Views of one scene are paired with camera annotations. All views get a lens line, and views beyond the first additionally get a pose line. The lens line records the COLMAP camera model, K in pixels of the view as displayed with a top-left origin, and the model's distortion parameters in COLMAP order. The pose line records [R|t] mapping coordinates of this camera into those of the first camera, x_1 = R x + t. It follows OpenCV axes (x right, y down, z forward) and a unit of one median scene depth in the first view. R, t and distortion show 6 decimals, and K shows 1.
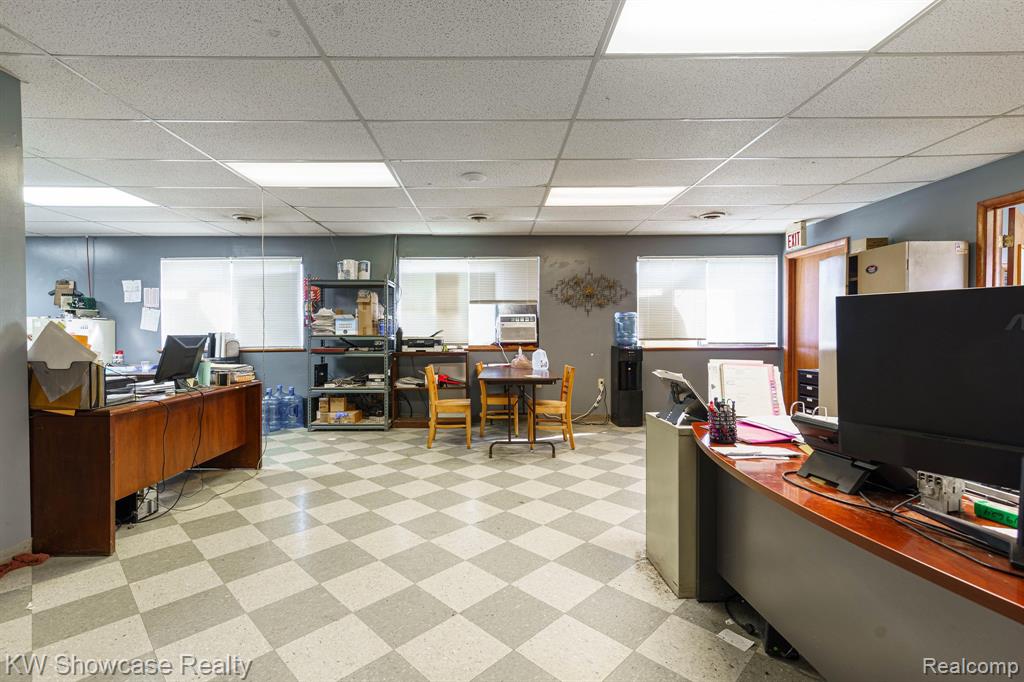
lens RADIAL K [[465.9, 0, 503.6], [0, 465.9, 340.1], [0, 0, 1]] dist [0.001602, 0.000535]
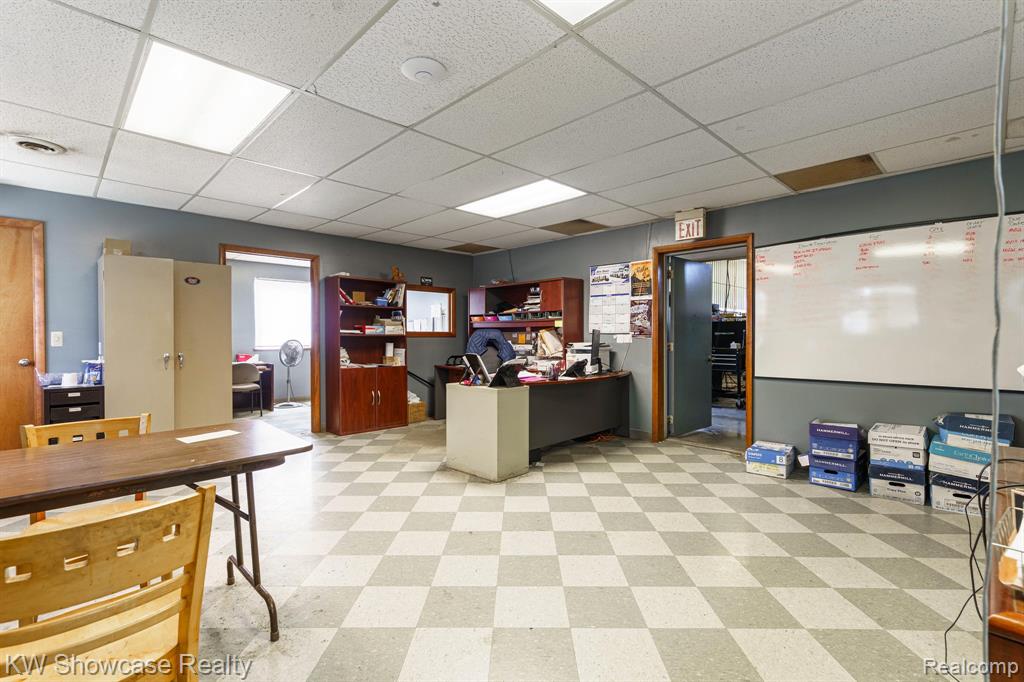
lens RADIAL K [[465.9, 0, 510.5], [0, 465.9, 340.5], [0, 0, 1]] dist [0.001602, 0.000535]
pose [[-0.681697, -0.001733, 0.731633, -0.347226], [0.014593, 0.999766, 0.015965, -0.012867], [-0.731489, 0.021560, -0.681512, 0.818975]]
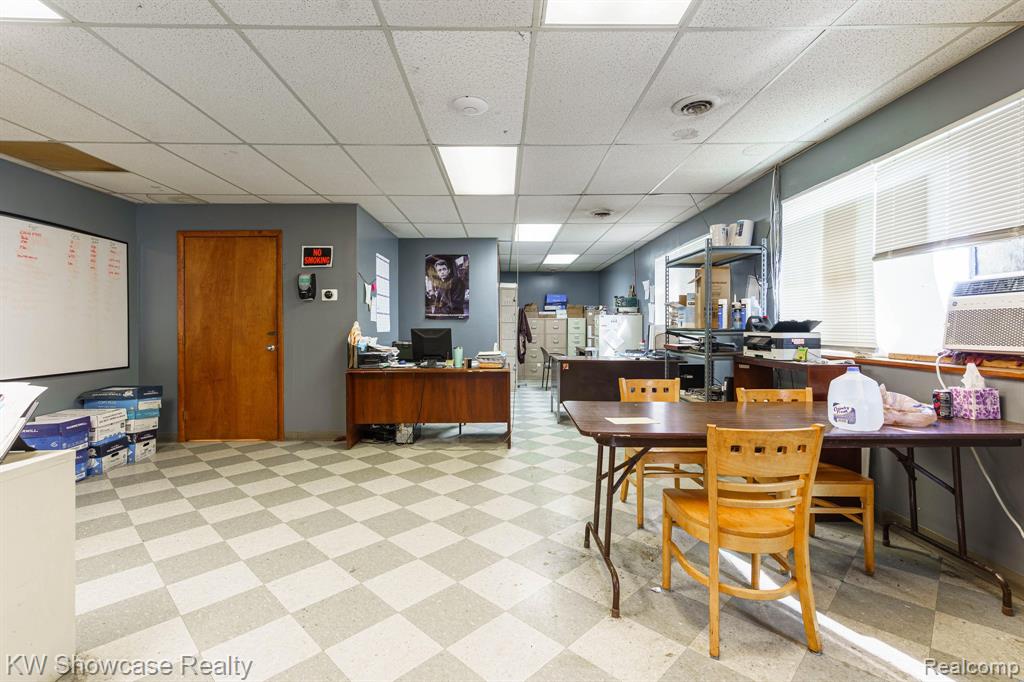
lens RADIAL K [[465.9, 0, 505.2], [0, 465.9, 324.9], [0, 0, 1]] dist [0.001602, 0.000535]
pose [[-0.016929, -0.000663, -0.999856, 0.393251], [-0.009140, 0.999958, -0.000509, -0.012169], [0.999815, 0.009130, -0.016934, 0.661364]]
